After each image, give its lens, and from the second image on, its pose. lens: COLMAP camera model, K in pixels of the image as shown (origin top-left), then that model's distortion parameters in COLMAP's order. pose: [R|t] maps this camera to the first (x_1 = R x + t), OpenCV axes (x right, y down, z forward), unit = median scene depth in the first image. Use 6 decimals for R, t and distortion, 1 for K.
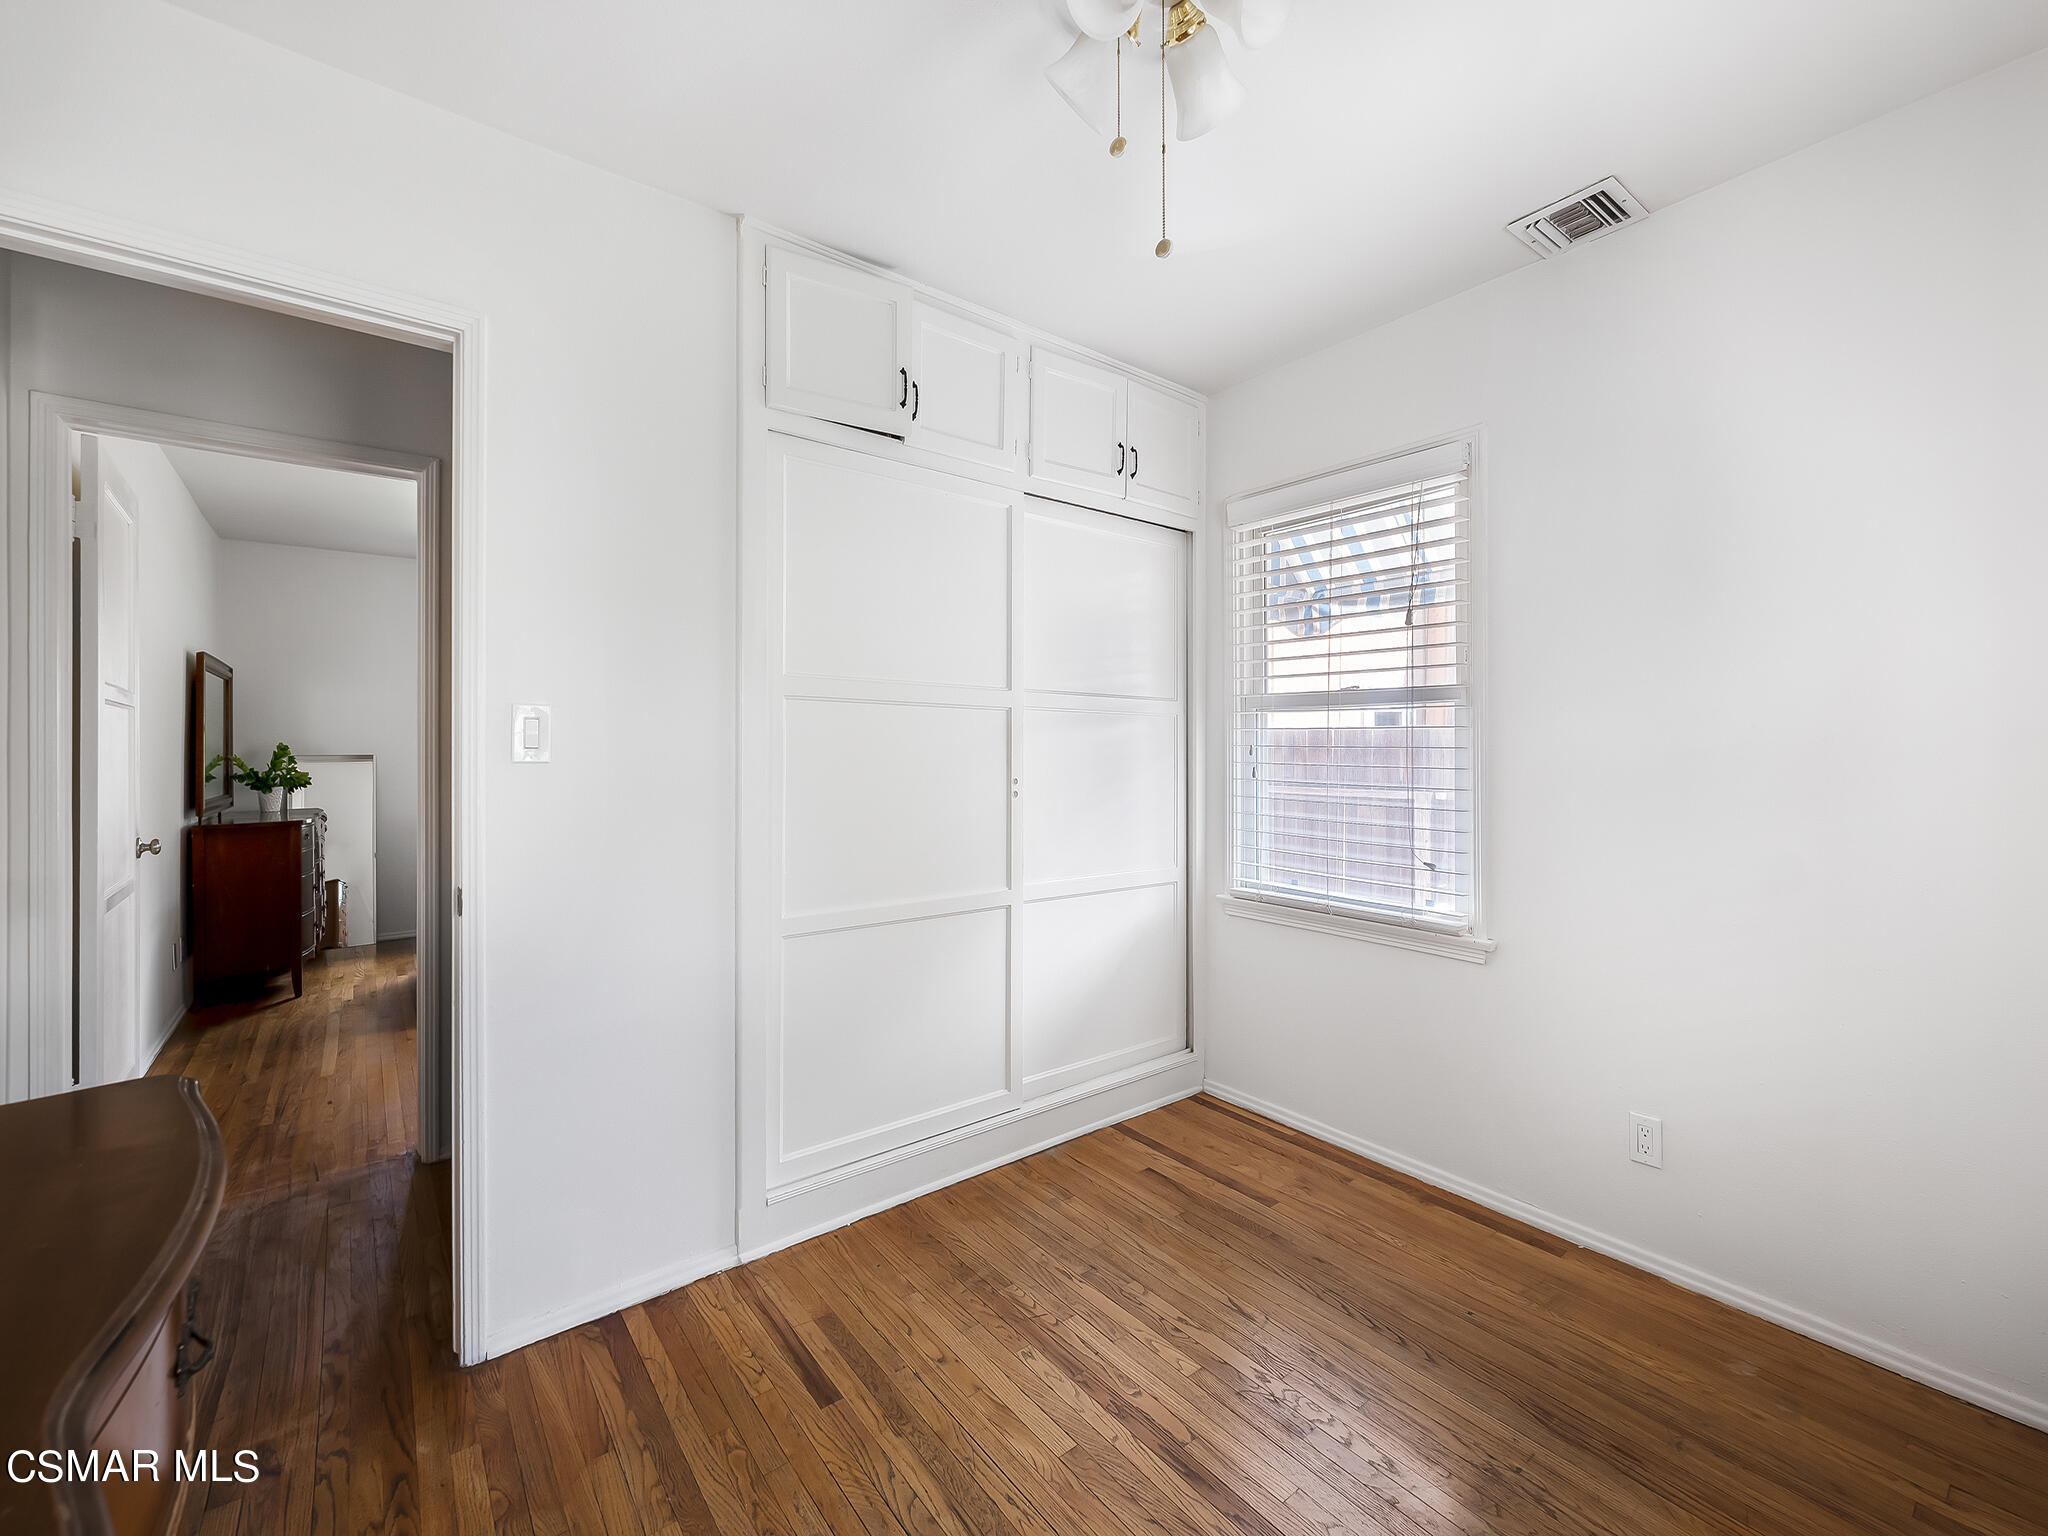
lens RADIAL K [[855.4, 0, 1021.1], [0, 855.4, 739.5], [0, 0, 1]] dist [-0.001102, 0.000121]
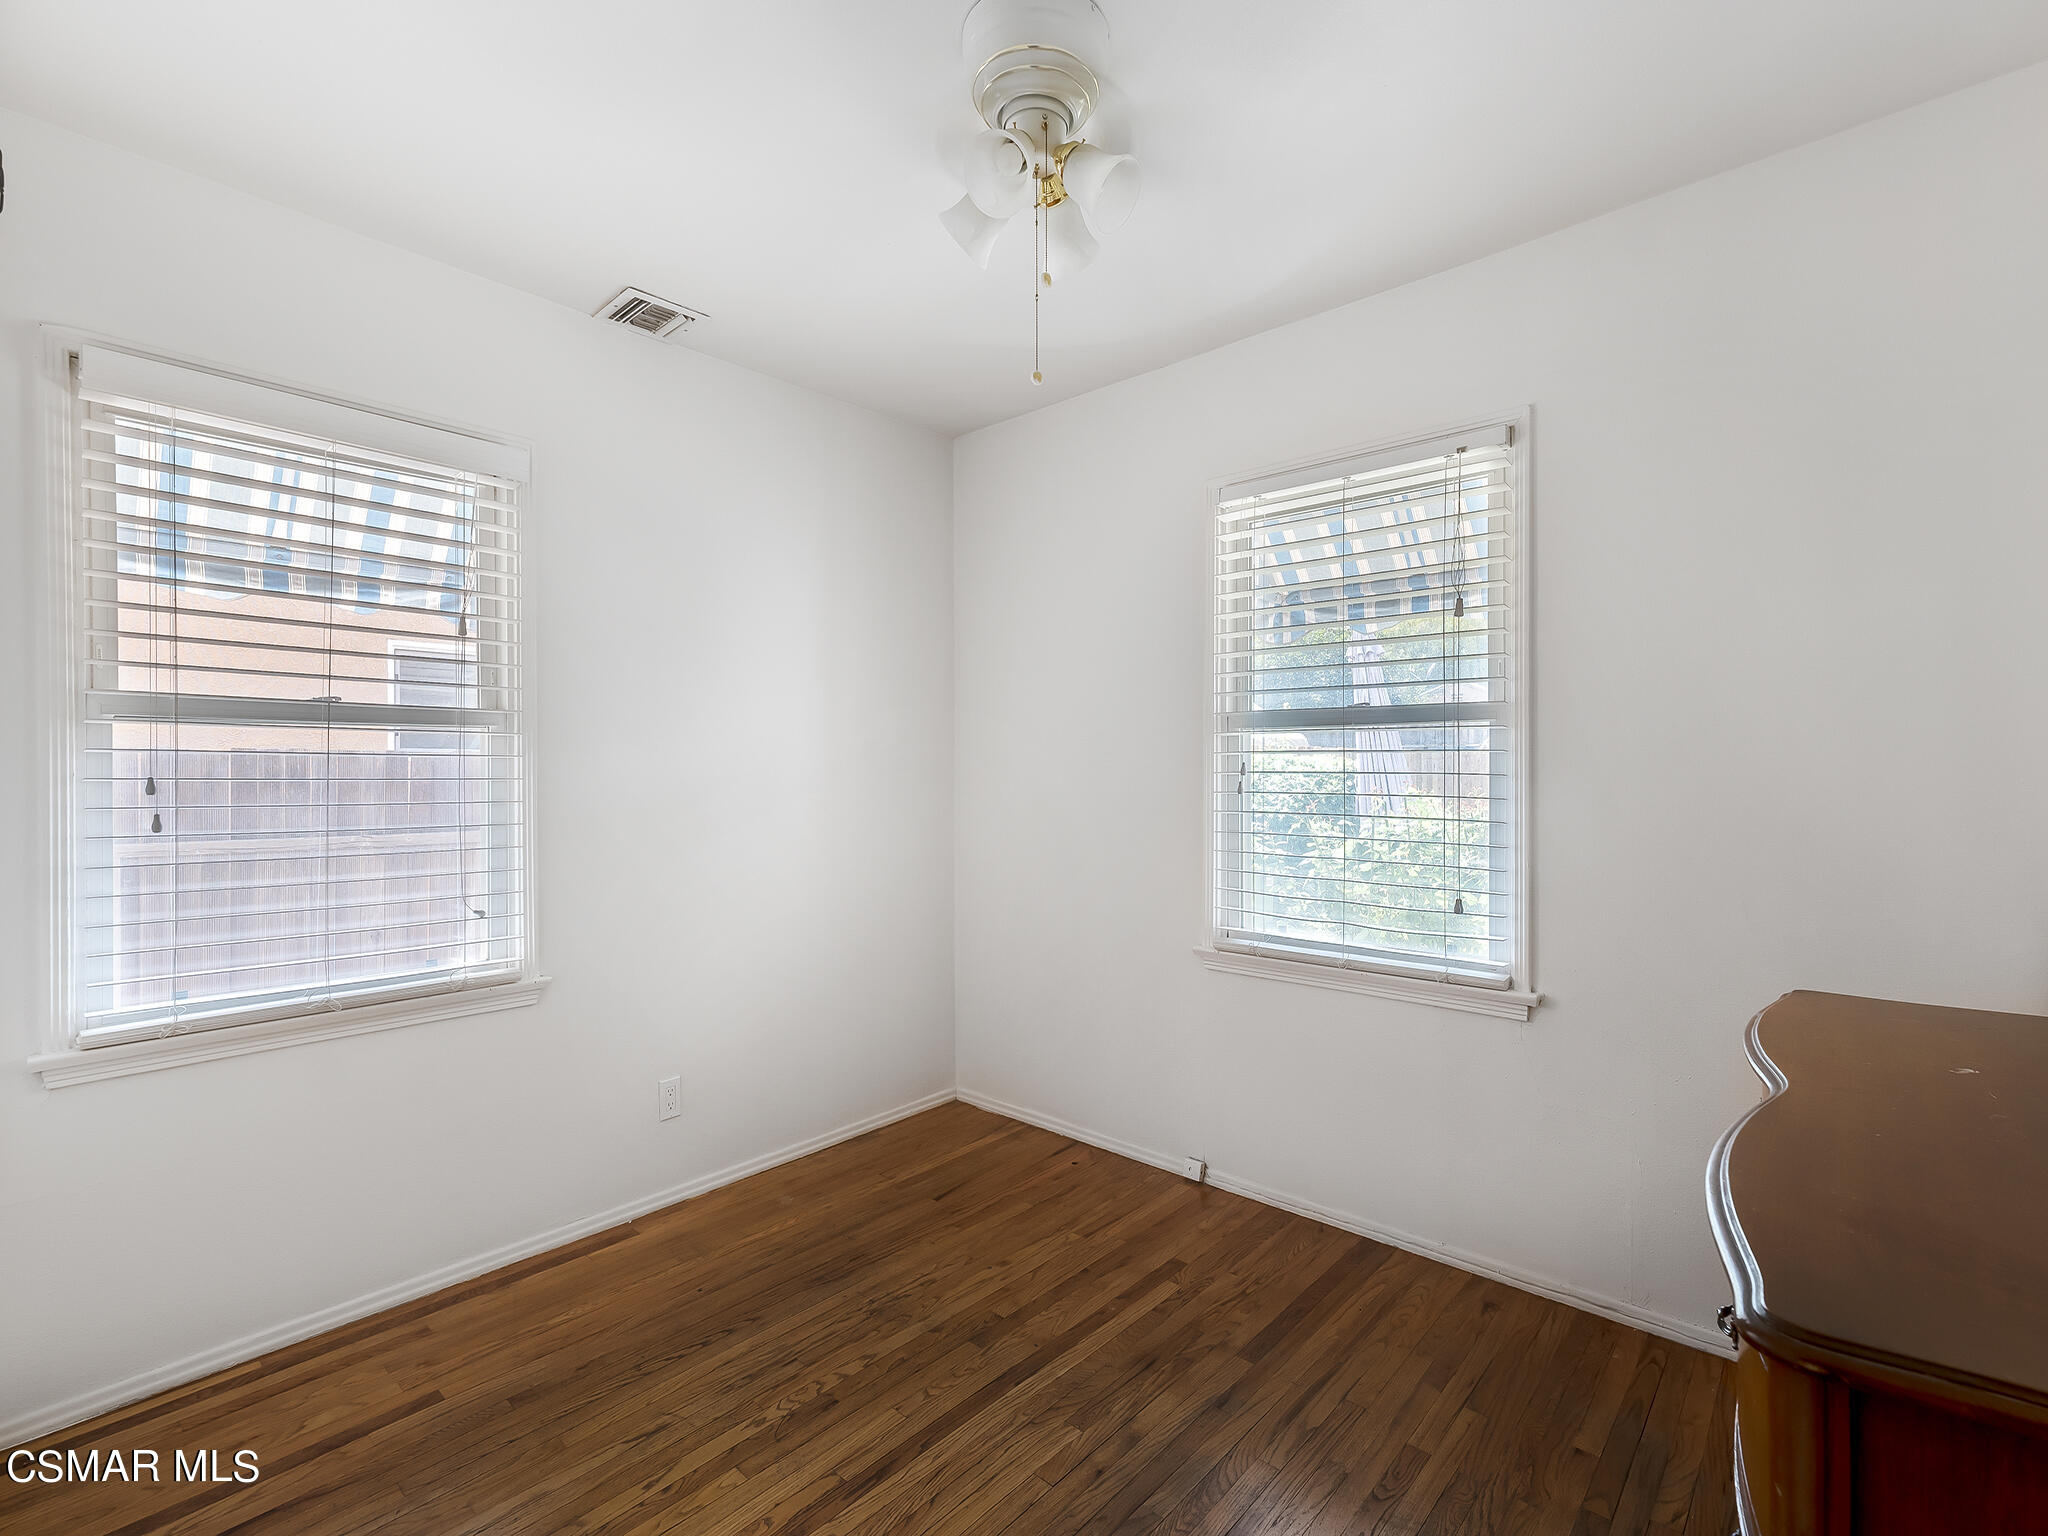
lens RADIAL K [[944.2, 0, 1033.8], [0, 944.2, 767.6], [0, 0, 1]] dist [-0.000205, -0.000212]
pose [[-0.187996, 0.010861, 0.982110, -0.729591], [-0.000634, 0.999937, -0.011180, 0.010715], [-0.982170, -0.002725, -0.187977, 0.777053]]
